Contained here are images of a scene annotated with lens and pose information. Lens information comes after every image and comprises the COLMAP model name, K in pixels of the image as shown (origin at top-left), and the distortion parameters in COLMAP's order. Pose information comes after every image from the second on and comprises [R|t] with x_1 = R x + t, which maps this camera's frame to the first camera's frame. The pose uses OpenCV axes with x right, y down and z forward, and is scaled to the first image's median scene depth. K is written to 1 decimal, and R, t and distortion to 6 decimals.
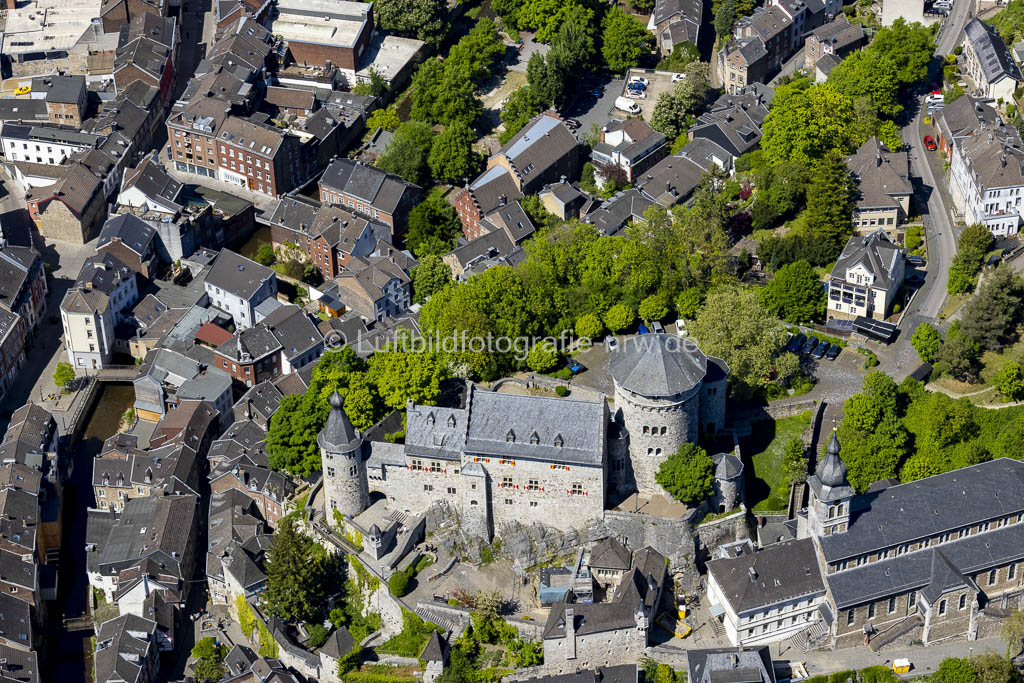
lens RADIAL K [[2613.2, 0, 512.0], [0, 2613.2, 341.5], [0, 0, 1]] dist [0.030589, 0.160237]
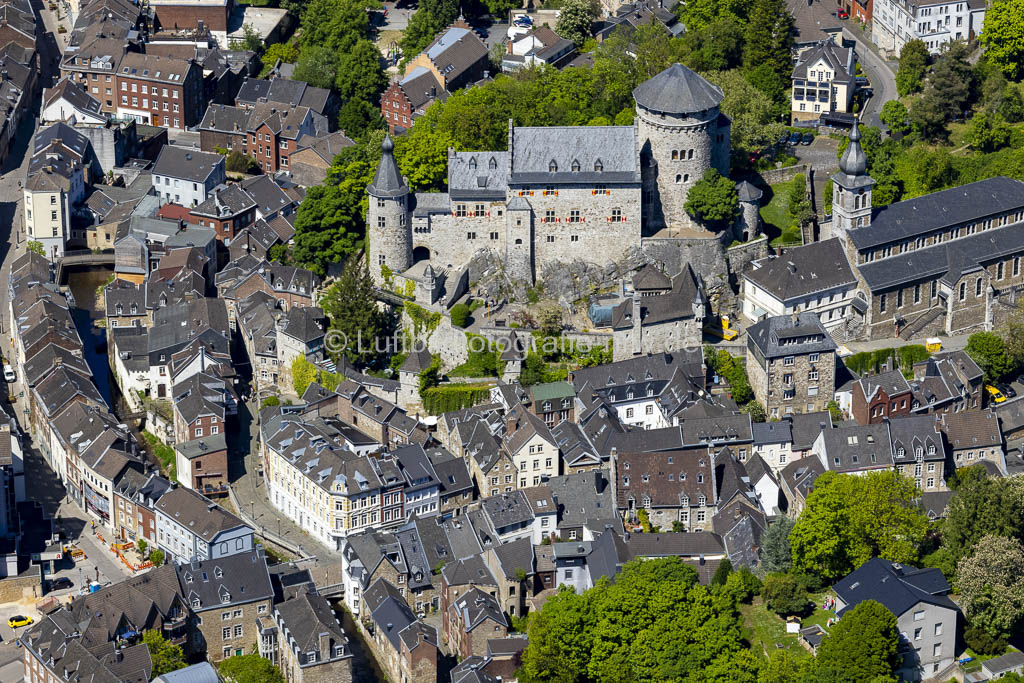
lens RADIAL K [[4072.3, 0, 512.0], [0, 4072.3, 341.5], [0, 0, 1]] dist [-0.151193, 0.769147]
pose [[0.980607, -0.068476, 0.183633, -0.306552], [0.107517, 0.971352, -0.211931, 0.427866], [-0.163860, 0.227565, 0.959877, -0.539610]]
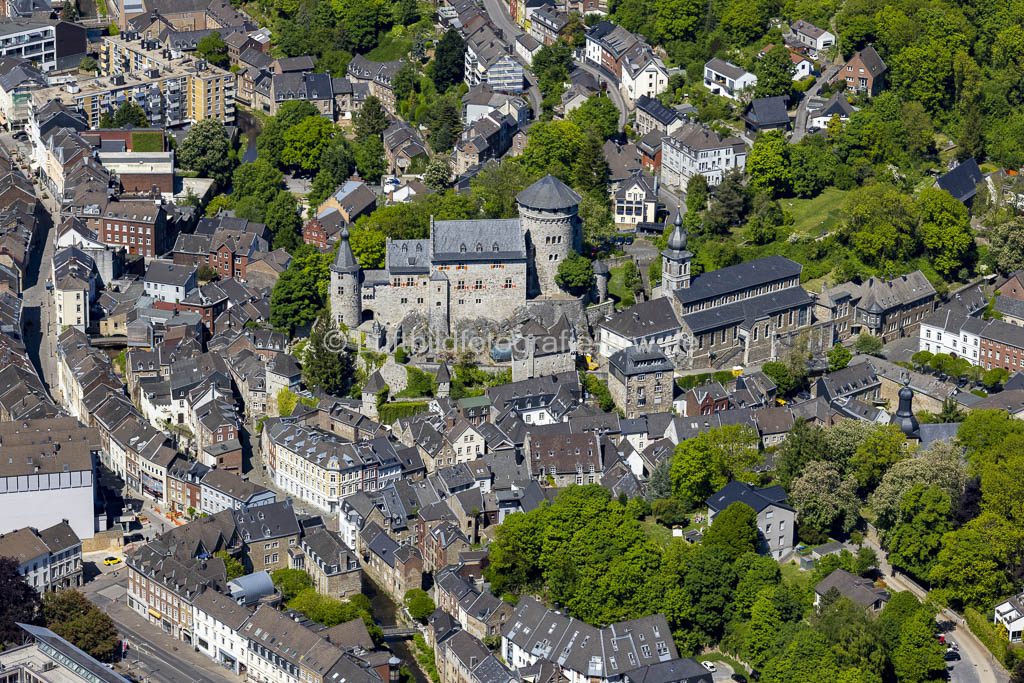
lens RADIAL K [[3531.9, 0, 512.0], [0, 3531.9, 341.5], [0, 0, 1]] dist [-0.180089, 1.055935]
pose [[0.954297, -0.071822, 0.290102, -0.524398], [0.157089, 0.946329, -0.282461, 0.616156], [-0.254245, 0.315124, 0.914361, -0.771429]]
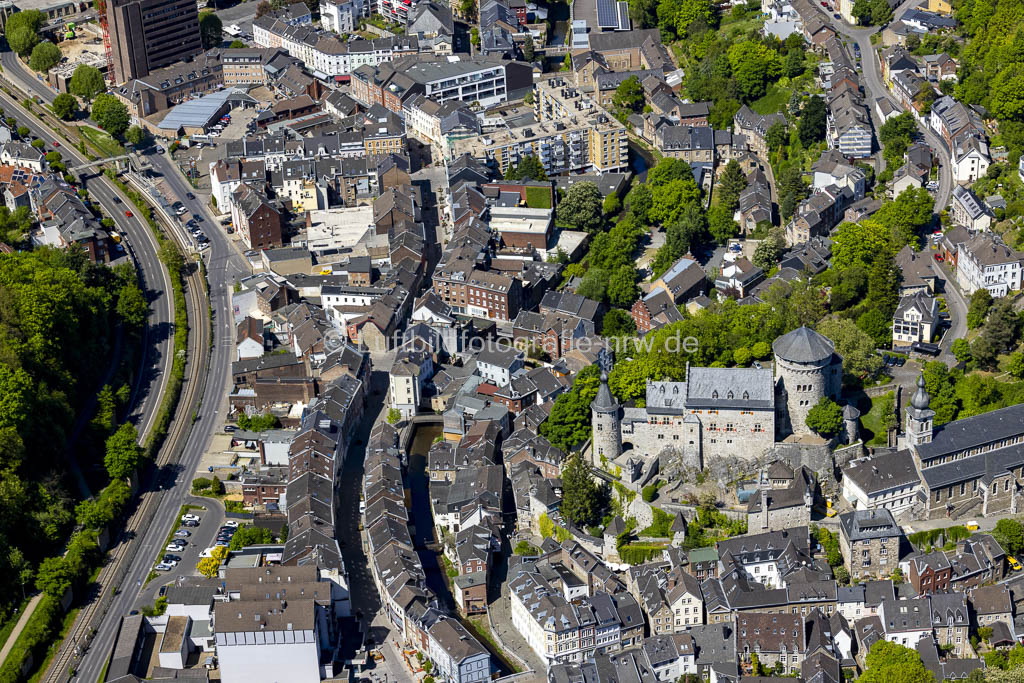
lens RADIAL K [[2180.5, 0, 512.7], [0, 2180.5, 315.3], [0, 0, 1]] dist [0.033565, 0.041439]
pose [[0.998749, -0.041940, 0.027240, -0.147922], [0.046391, 0.980406, -0.191448, 0.222766], [-0.018677, 0.192472, 0.981125, -0.290581]]
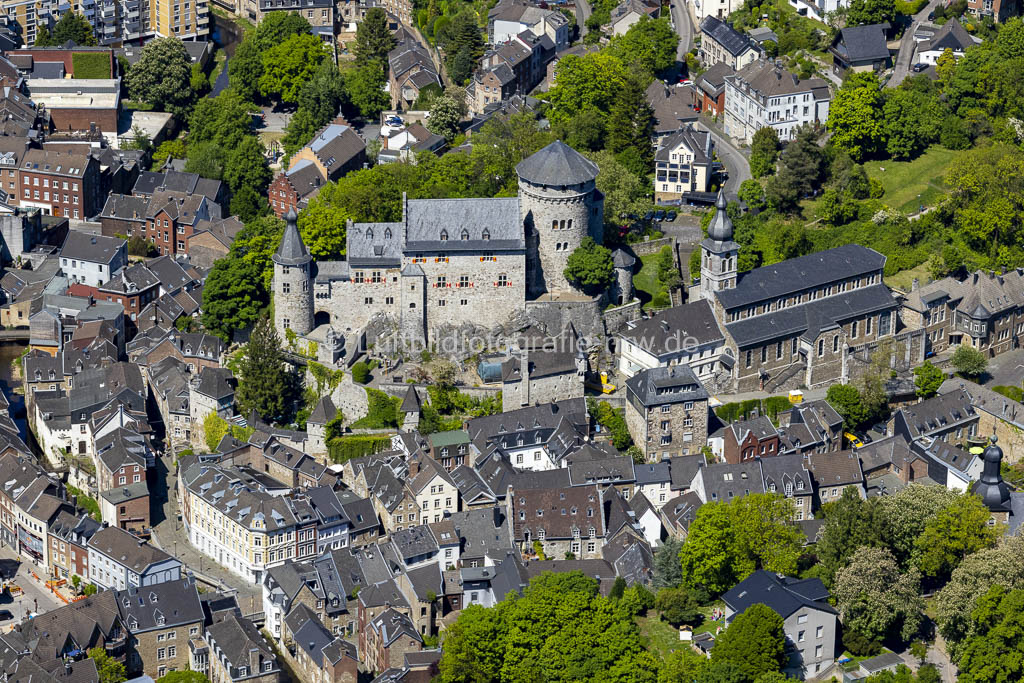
lens RADIAL K [[4043.6, 0, 474.2], [0, 4043.6, 342.6], [0, 0, 1]] dist [-0.167764, 1.845024]
pose [[0.970293, -0.069331, 0.231788, -0.380448], [0.128480, 0.959462, -0.250848, 0.499647], [-0.205001, 0.273176, 0.939867, -0.629913]]
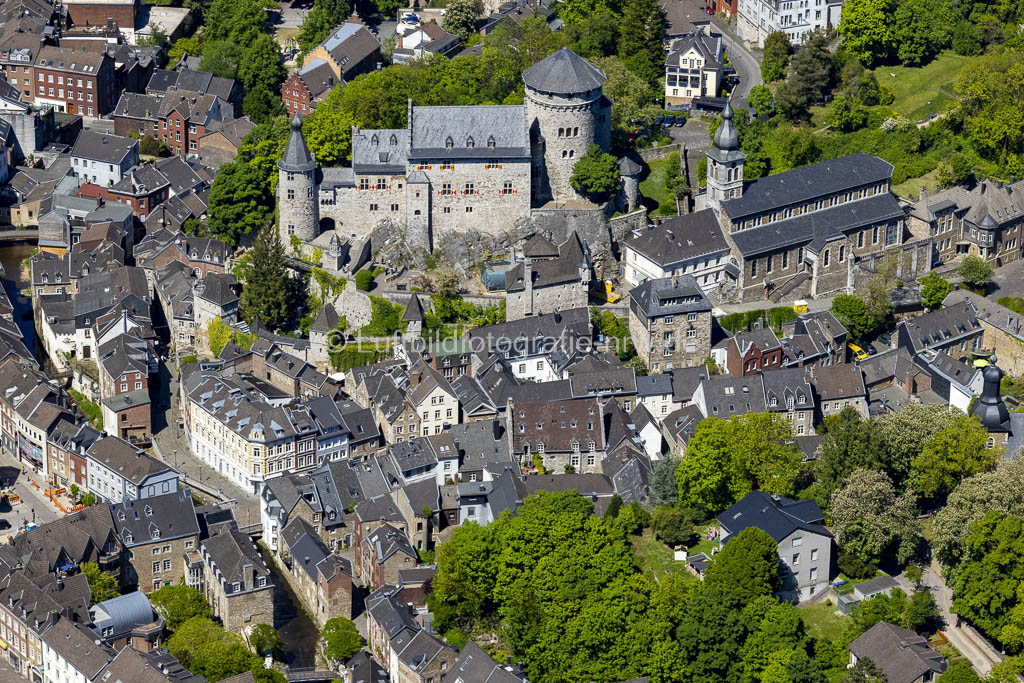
lens RADIAL K [[3904.5, 0, 512.0], [0, 3904.5, 341.5], [0, 0, 1]] dist [-0.166473, 1.902887]
pose [[0.972004, -0.070389, 0.224174, -0.343511], [0.119705, 0.969323, -0.214671, 0.464315], [-0.202186, 0.235496, 0.950612, -0.584814]]
